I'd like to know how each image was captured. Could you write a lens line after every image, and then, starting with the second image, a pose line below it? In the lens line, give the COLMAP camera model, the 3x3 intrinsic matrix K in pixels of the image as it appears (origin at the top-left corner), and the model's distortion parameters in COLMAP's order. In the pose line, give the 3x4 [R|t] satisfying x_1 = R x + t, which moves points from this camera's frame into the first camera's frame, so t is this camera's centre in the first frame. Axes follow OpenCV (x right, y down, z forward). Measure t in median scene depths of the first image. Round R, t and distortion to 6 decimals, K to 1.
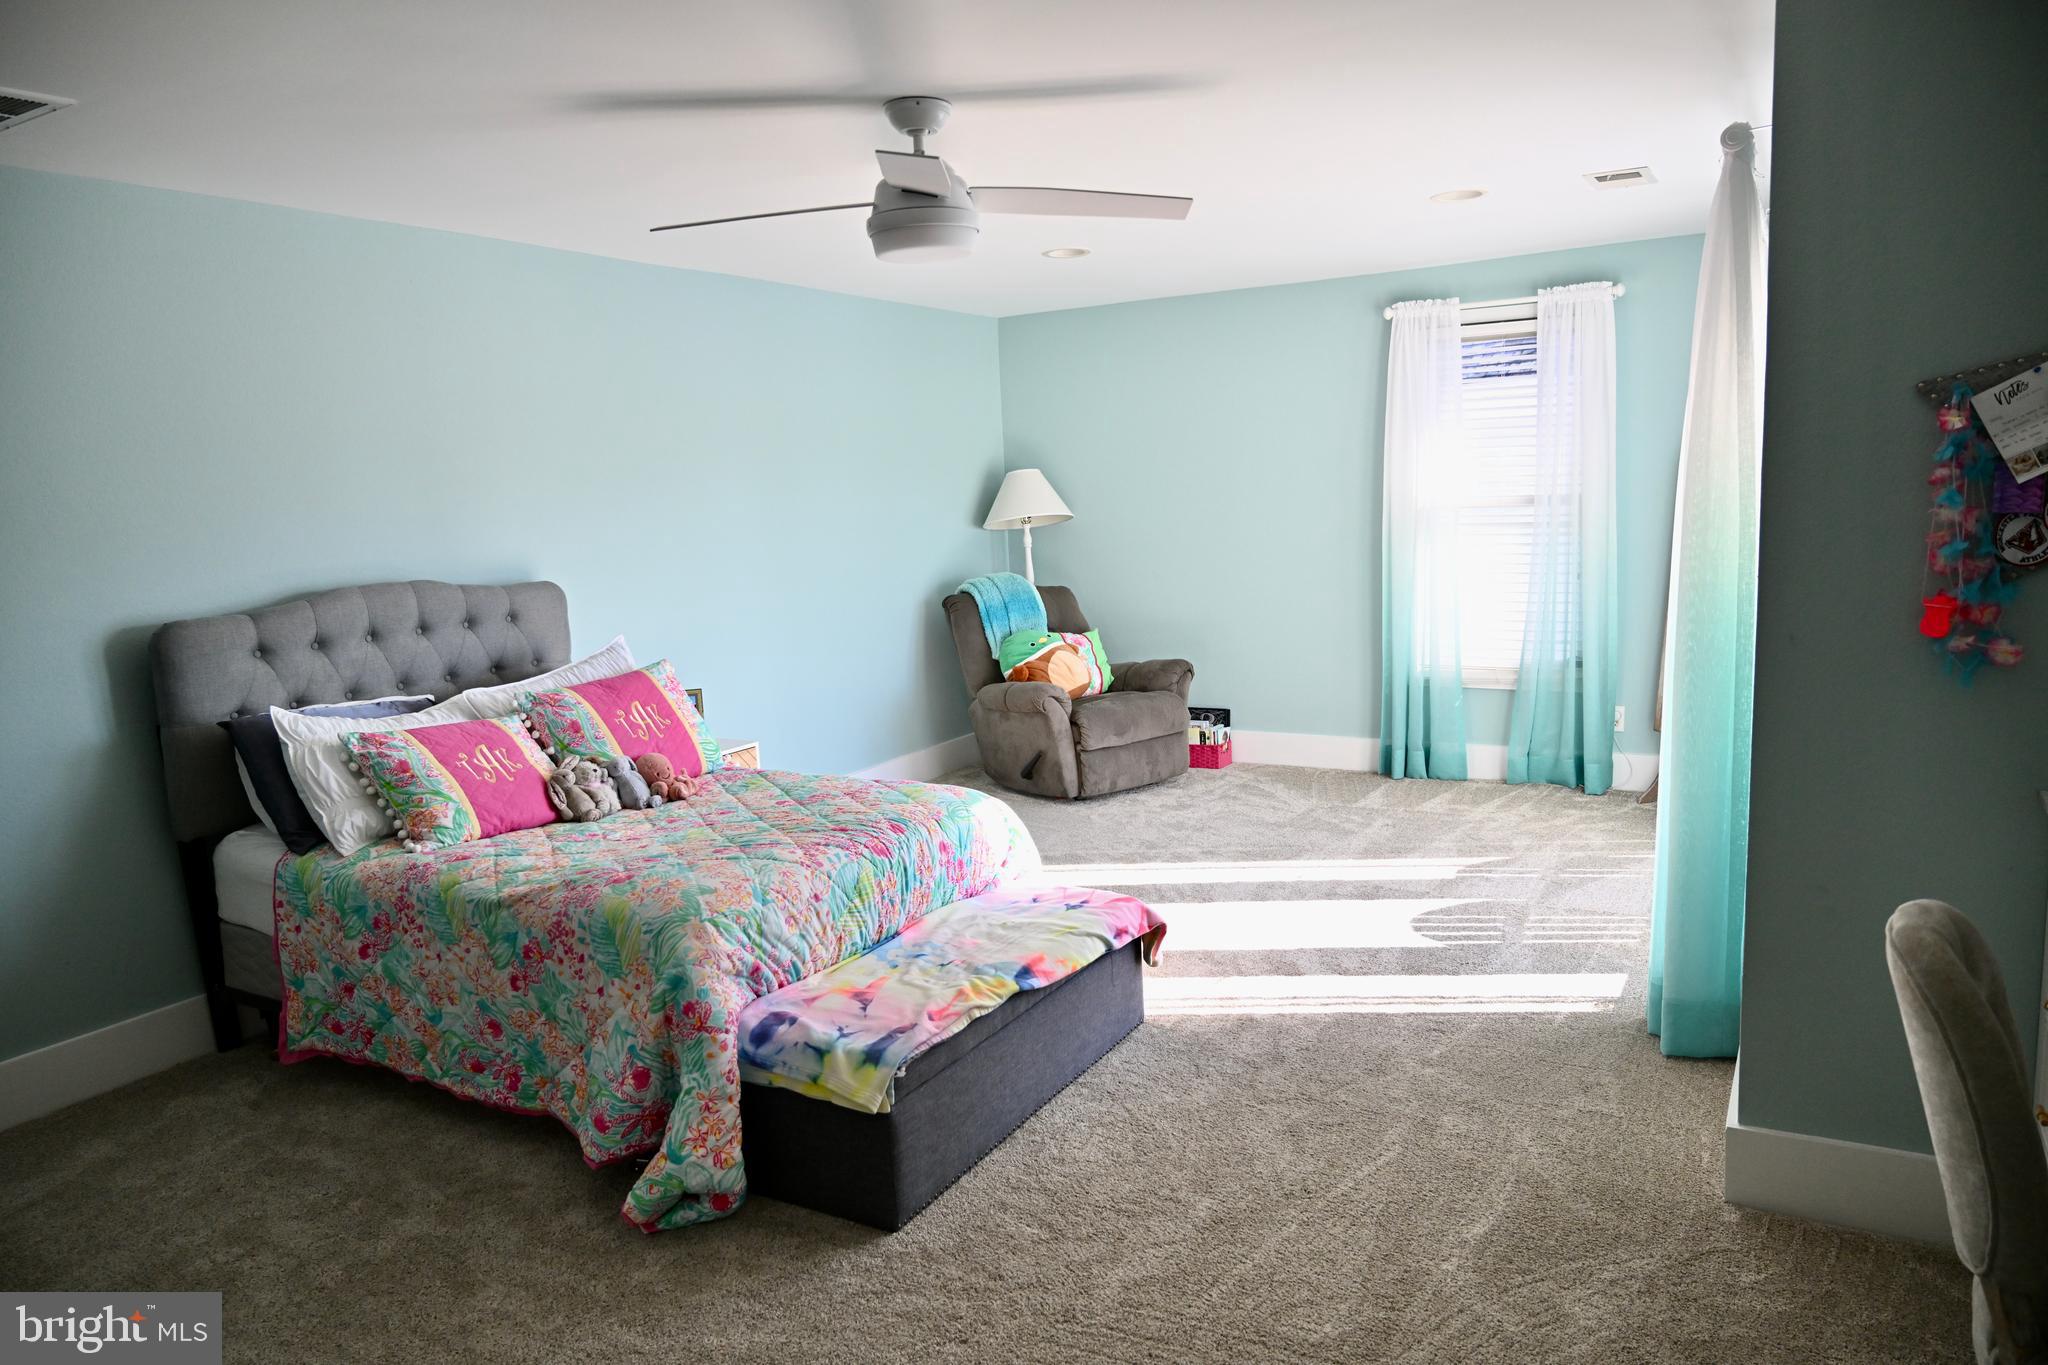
lens RADIAL K [[1355.9, 0, 1023.6], [0, 1355.9, 687.3], [0, 0, 1]] dist [-0.007581, 0.001128]
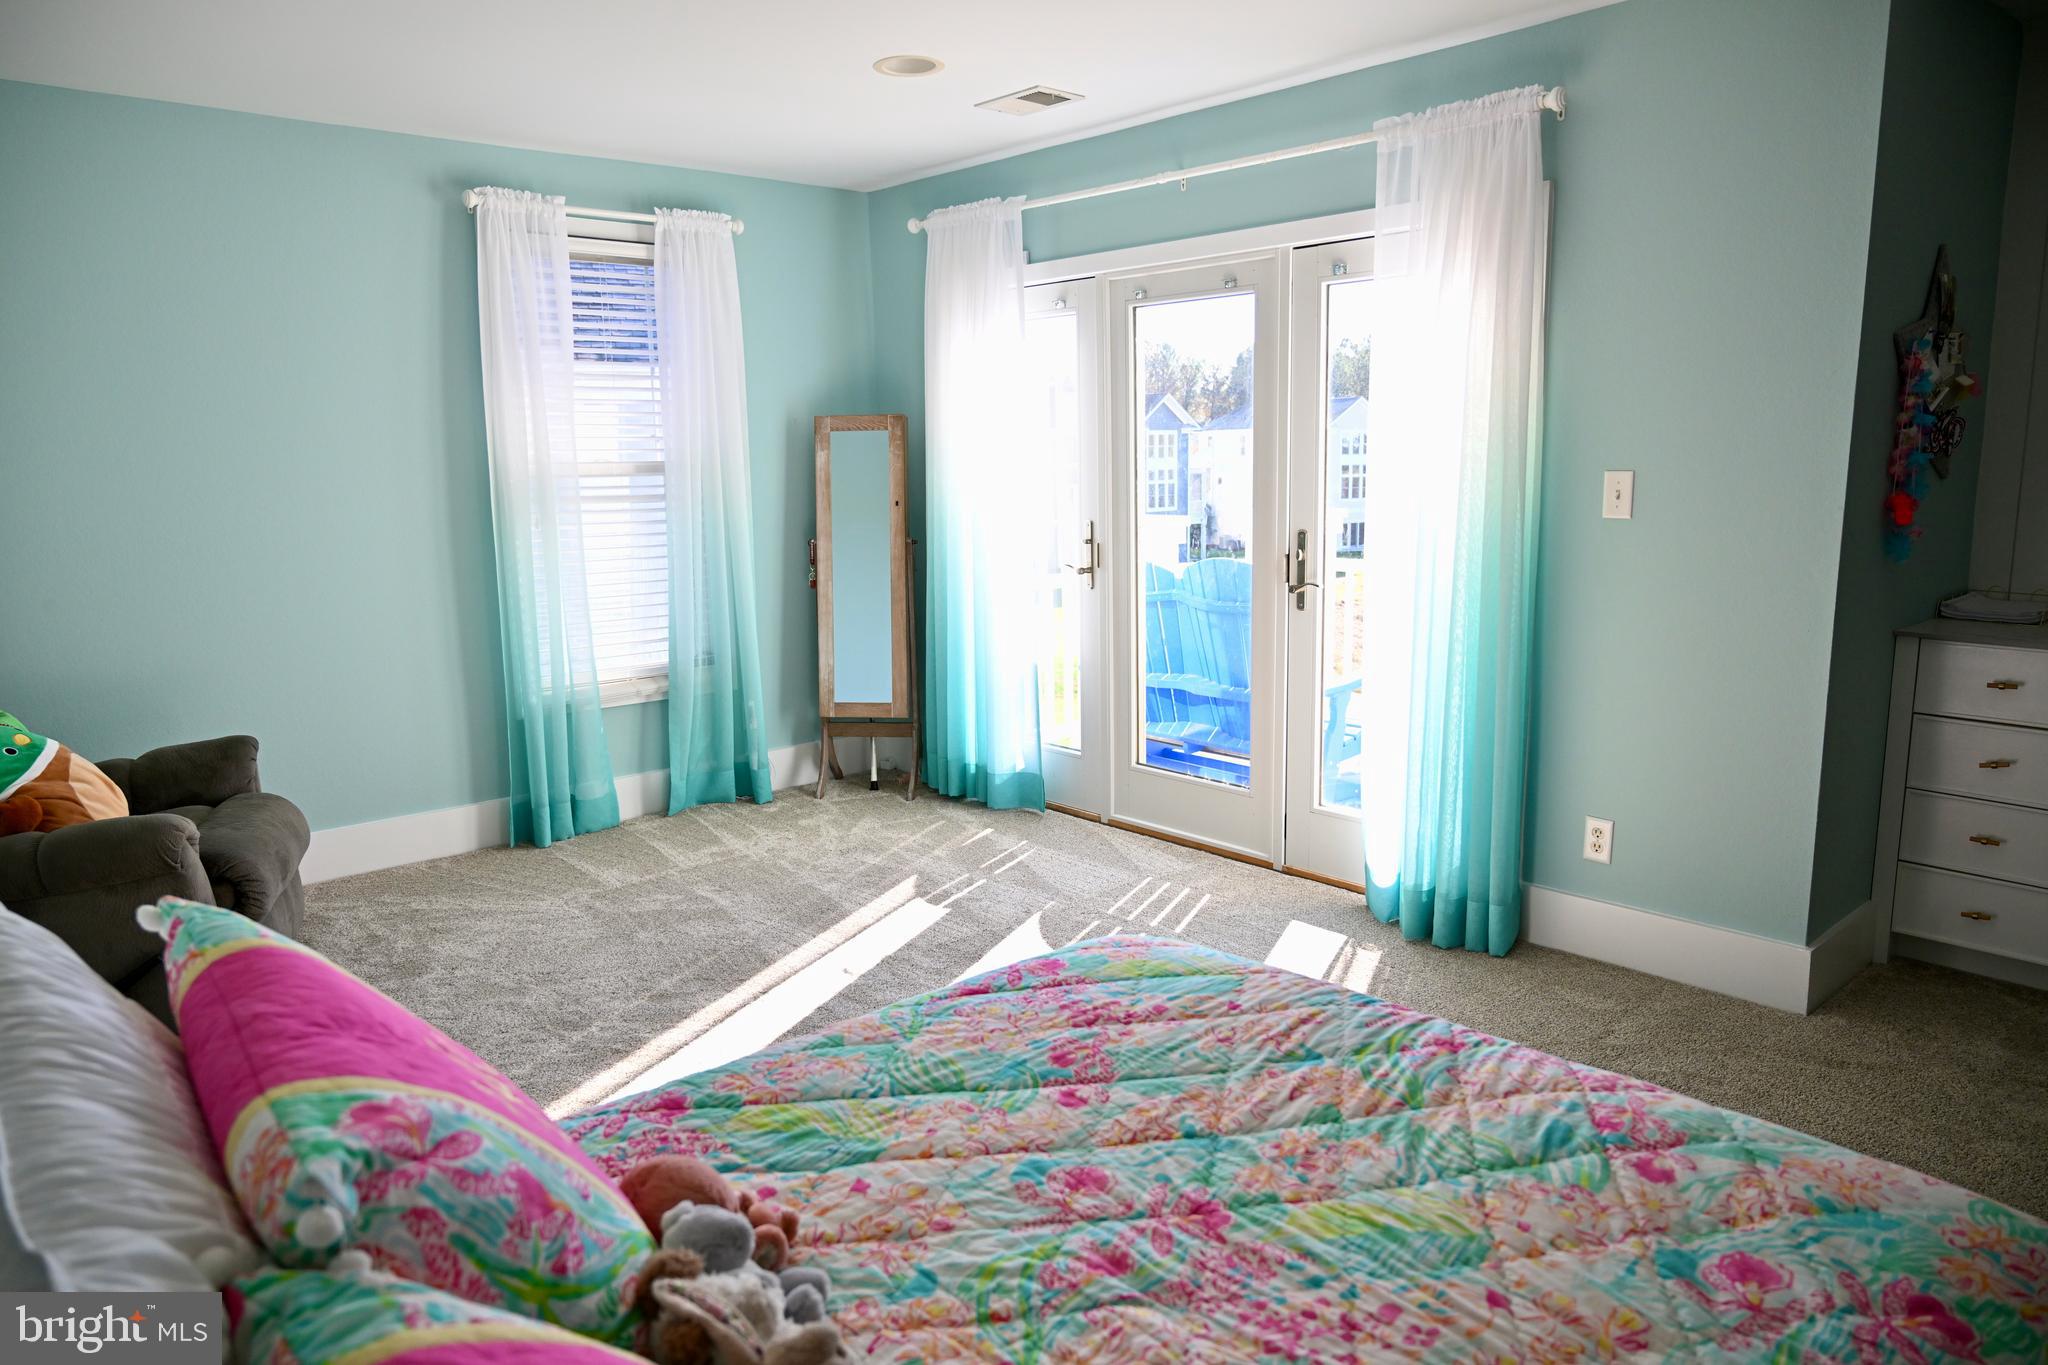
lens RADIAL K [[1355.9, 0, 1023.6], [0, 1355.9, 687.3], [0, 0, 1]] dist [-0.007581, 0.001128]
pose [[0.309202, -0.126042, 0.942607, -0.343180], [0.141602, 0.986231, 0.085425, -0.045626], [-0.940395, 0.107061, 0.322792, 0.539770]]
